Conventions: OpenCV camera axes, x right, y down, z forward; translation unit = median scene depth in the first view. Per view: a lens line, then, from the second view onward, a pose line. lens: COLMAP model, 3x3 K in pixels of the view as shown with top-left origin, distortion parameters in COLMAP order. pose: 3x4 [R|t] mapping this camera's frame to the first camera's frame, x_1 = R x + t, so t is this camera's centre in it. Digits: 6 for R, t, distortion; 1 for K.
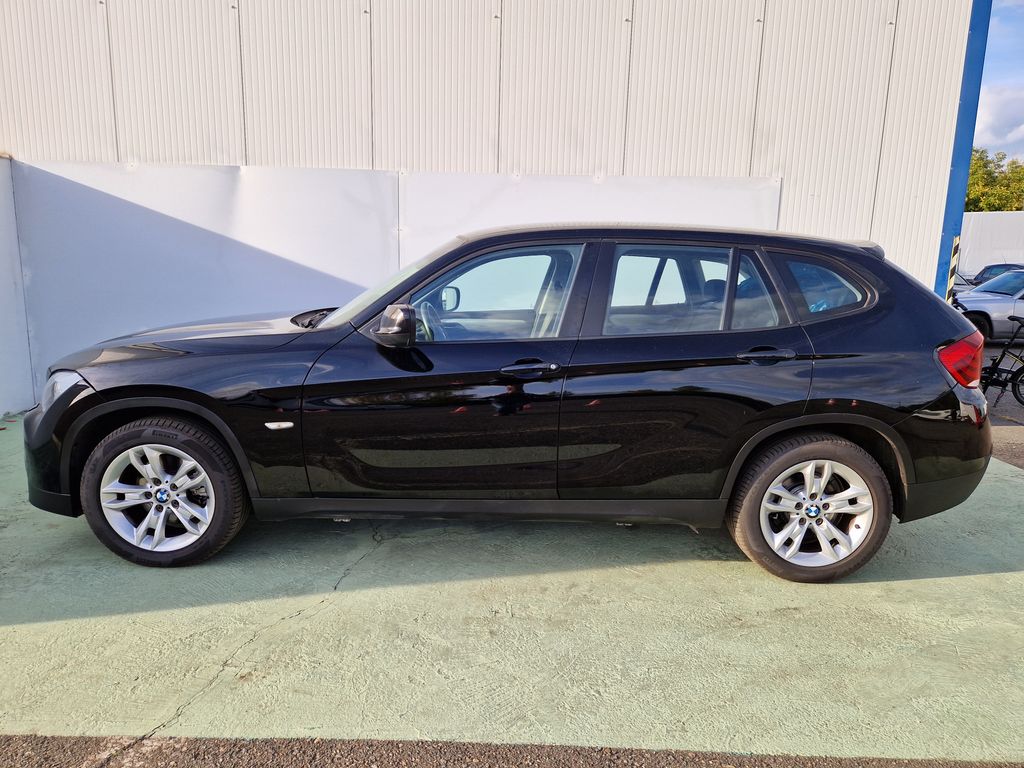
lens RADIAL K [[678.6, 0, 504.4], [0, 678.6, 404.2], [0, 0, 1]] dist [0.057089, -0.047515]
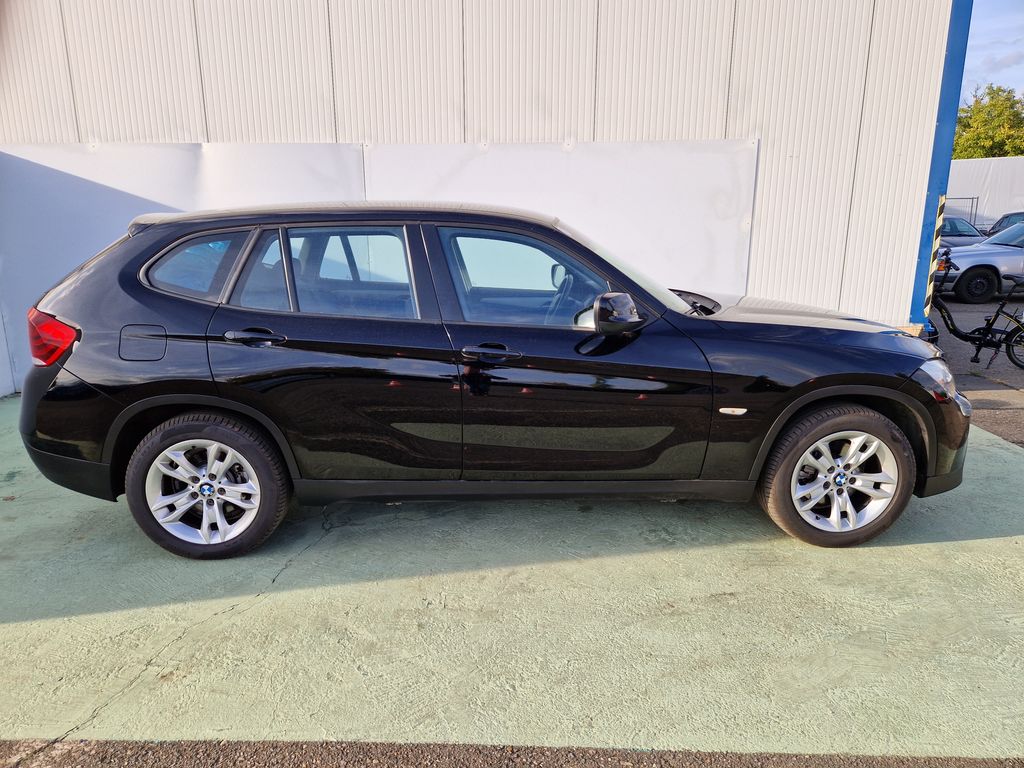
lens RADIAL K [[678.6, 0, 504.4], [0, 678.6, 404.2], [0, 0, 1]] dist [0.057089, -0.047515]
pose [[0.999499, -0.020536, -0.024101, 0.150998], [0.021879, 0.998141, 0.056878, -0.050272], [0.022888, -0.057377, 0.998090, 0.018011]]
